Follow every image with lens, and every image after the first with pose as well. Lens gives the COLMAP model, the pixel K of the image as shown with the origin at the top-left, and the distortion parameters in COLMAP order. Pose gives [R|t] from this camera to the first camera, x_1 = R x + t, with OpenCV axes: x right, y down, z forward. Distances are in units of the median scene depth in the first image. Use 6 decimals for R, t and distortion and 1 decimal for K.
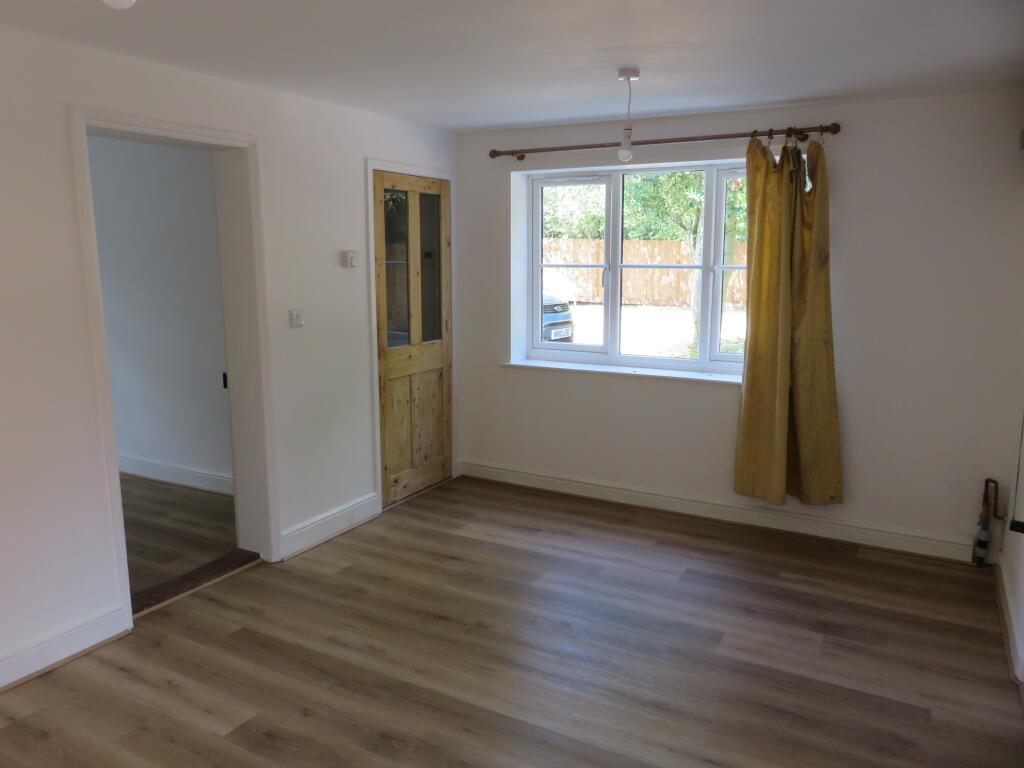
lens RADIAL K [[765.7, 0, 512.0], [0, 765.7, 384.0], [0, 0, 1]] dist [-0.001958, -0.002845]
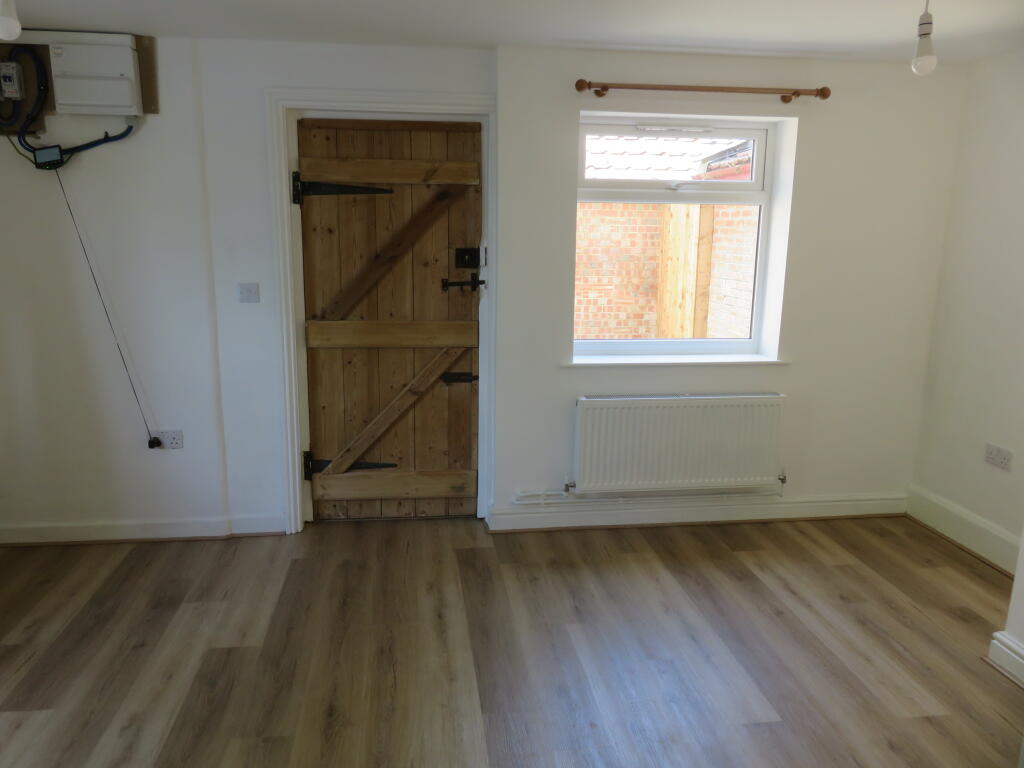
lens RADIAL K [[765.3, 0, 512.0], [0, 765.3, 384.0], [0, 0, 1]] dist [-0.003610, -0.006226]
pose [[-0.598109, -0.171621, 0.782823, -0.579040], [0.116135, 0.947930, 0.296550, -0.185794], [-0.792955, 0.268283, -0.547034, 1.156394]]
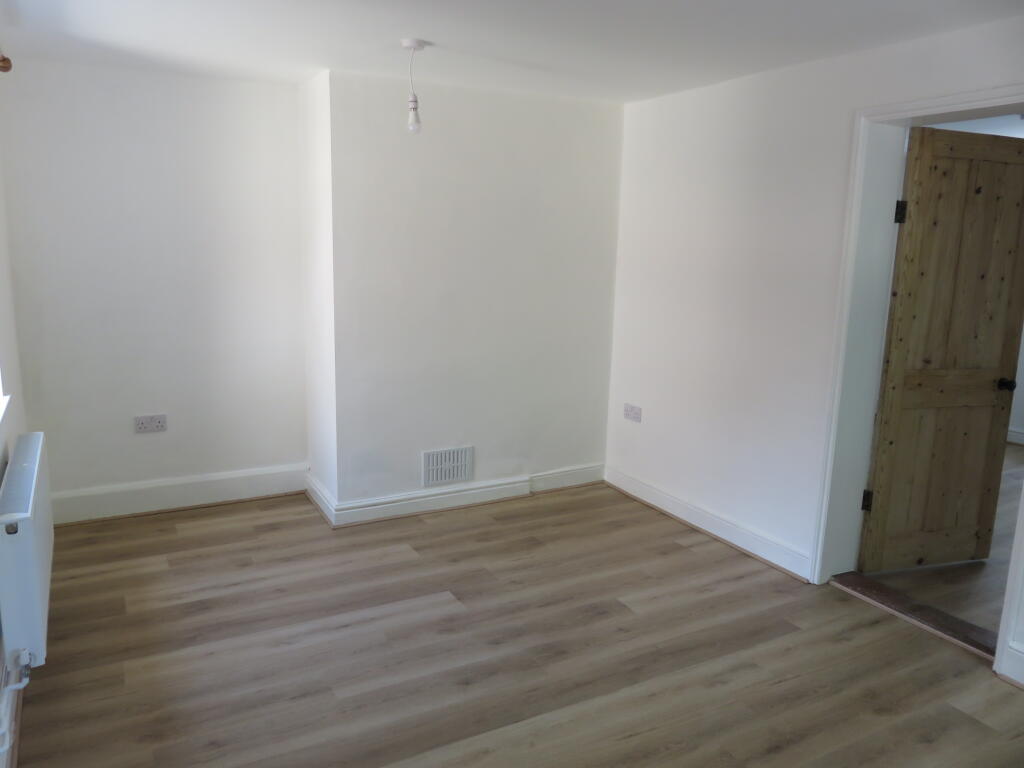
lens RADIAL K [[765.7, 0, 512.0], [0, 765.7, 384.0], [0, 0, 1]] dist [-0.001958, -0.002845]
pose [[-0.524879, 0.147625, -0.838277, 0.645308], [-0.168207, 0.947434, 0.272169, -0.191146], [0.834391, 0.283860, -0.472456, 1.114829]]
